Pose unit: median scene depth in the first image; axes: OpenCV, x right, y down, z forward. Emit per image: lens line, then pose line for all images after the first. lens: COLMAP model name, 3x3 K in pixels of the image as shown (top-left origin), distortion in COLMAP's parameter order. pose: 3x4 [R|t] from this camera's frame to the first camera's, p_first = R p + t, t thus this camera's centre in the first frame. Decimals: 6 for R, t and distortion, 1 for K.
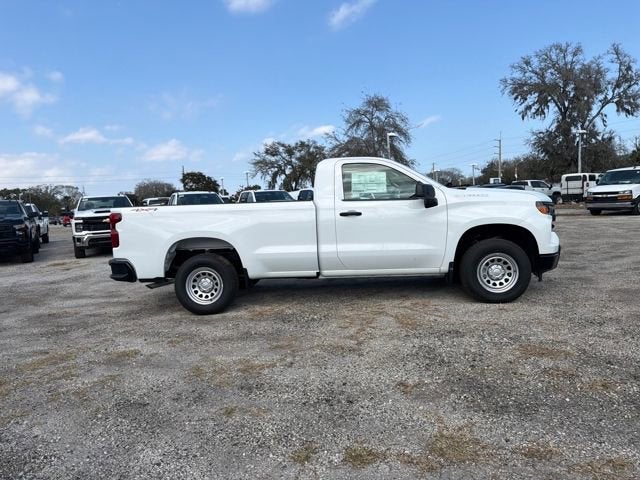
lens RADIAL K [[443.4, 0, 316.1], [0, 443.4, 253.0], [0, 0, 1]] dist [0.055285, -0.061685]
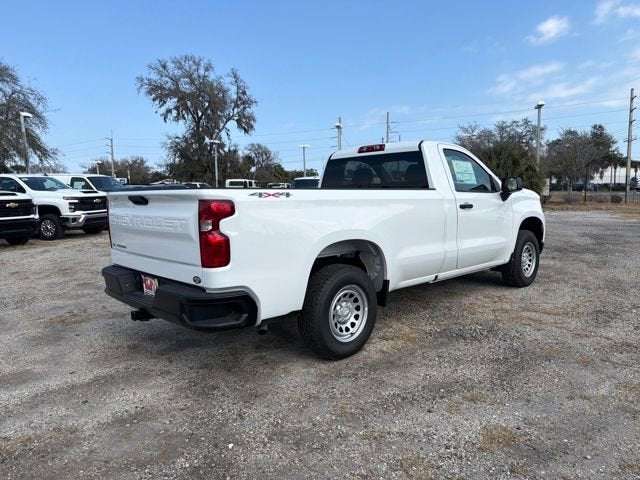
lens RADIAL K [[447.3, 0, 321.4], [0, 447.3, 257.2], [0, 0, 1]] dist [0.052551, -0.064956]
pose [[0.664676, -0.067128, 0.744110, -0.747167], [0.064438, 0.997395, 0.032419, -0.031819], [-0.744348, 0.026401, 0.667270, 0.577033]]
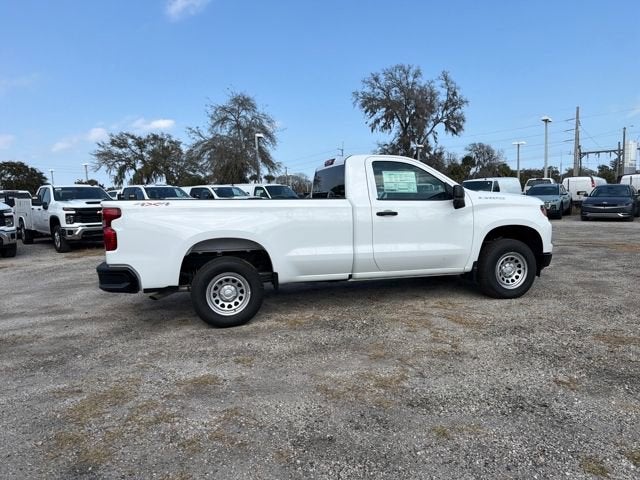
lens RADIAL K [[442.7, 0, 315.1], [0, 442.7, 258.2], [0, 0, 1]] dist [0.089782, -0.127683]
pose [[0.942972, -0.015188, 0.332525, -0.371190], [0.012303, 0.999866, 0.010780, -0.002743], [-0.332645, -0.006075, 0.943033, 0.126076]]
